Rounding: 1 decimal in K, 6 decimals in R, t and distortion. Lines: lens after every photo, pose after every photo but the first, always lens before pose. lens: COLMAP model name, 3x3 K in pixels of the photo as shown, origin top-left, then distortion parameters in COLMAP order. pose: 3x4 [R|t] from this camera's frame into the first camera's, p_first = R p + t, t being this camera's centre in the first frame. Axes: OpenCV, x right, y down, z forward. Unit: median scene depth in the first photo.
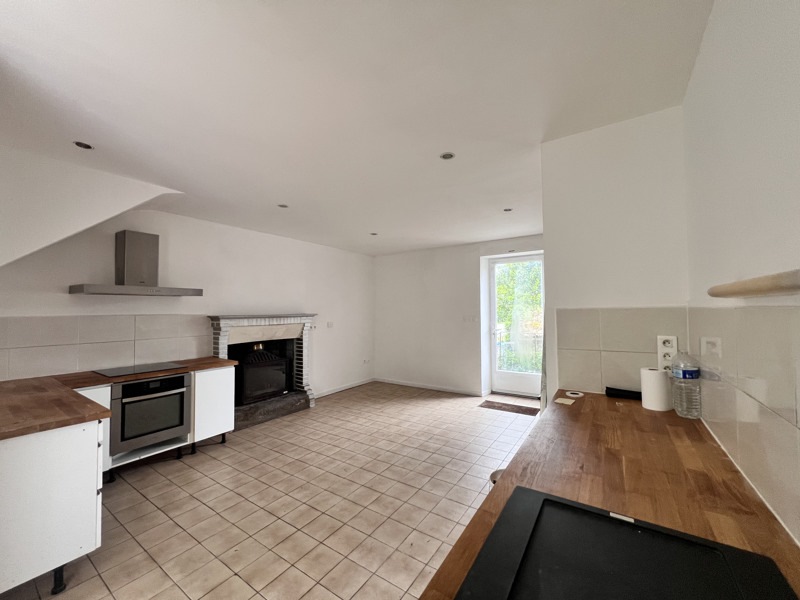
lens RADIAL K [[319.6, 0, 398.6], [0, 319.6, 301.4], [0, 0, 1]] dist [0.001947, 0.000395]
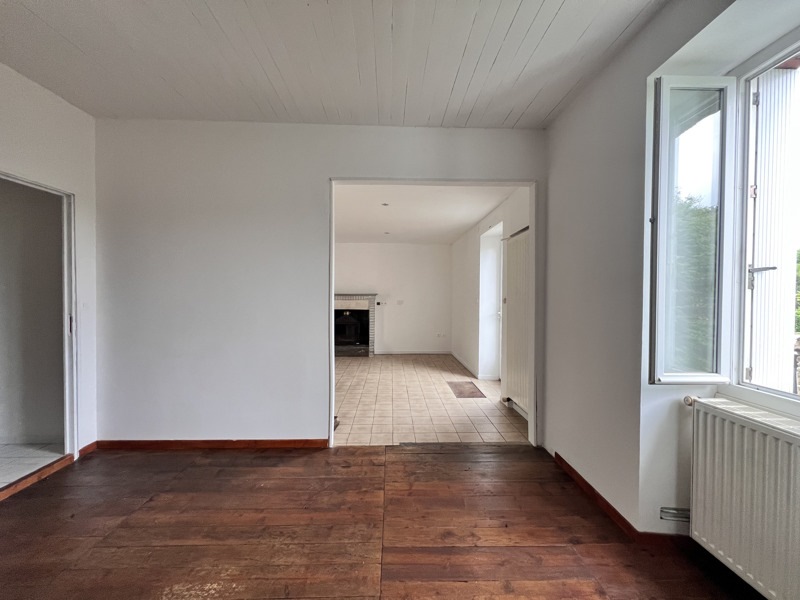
lens RADIAL K [[319.6, 0, 399.5], [0, 319.6, 299.8], [0, 0, 1]] dist [0.001947, 0.000395]
pose [[0.587456, 0.024855, -0.808875, 1.258078], [0.010287, 0.999218, 0.038175, 0.017462], [0.809191, -0.030747, 0.586741, 0.318434]]
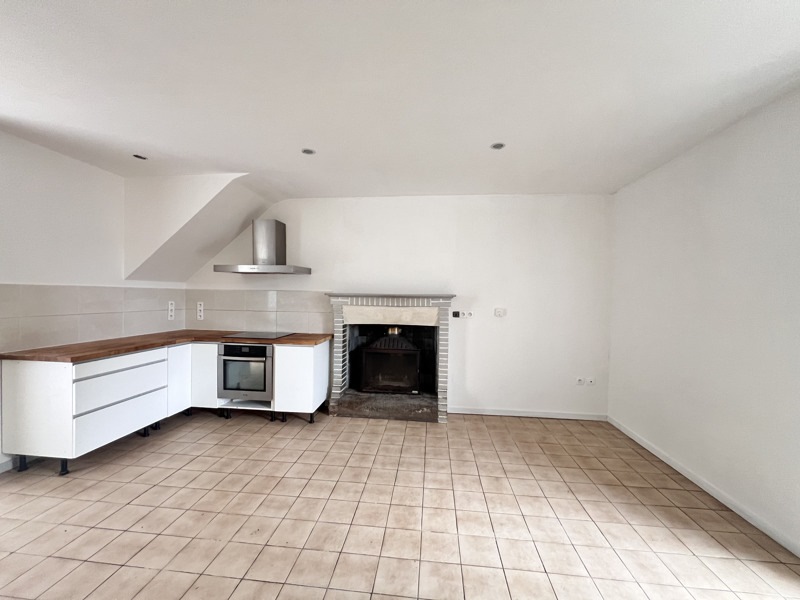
lens RADIAL K [[319.6, 0, 400.7], [0, 319.6, 302.4], [0, 0, 1]] dist [0.001947, 0.000395]
pose [[0.475128, 0.037029, -0.879137, 0.396659], [0.003823, 0.999018, 0.044144, 0.032064], [0.879909, -0.024335, 0.474519, 0.735748]]
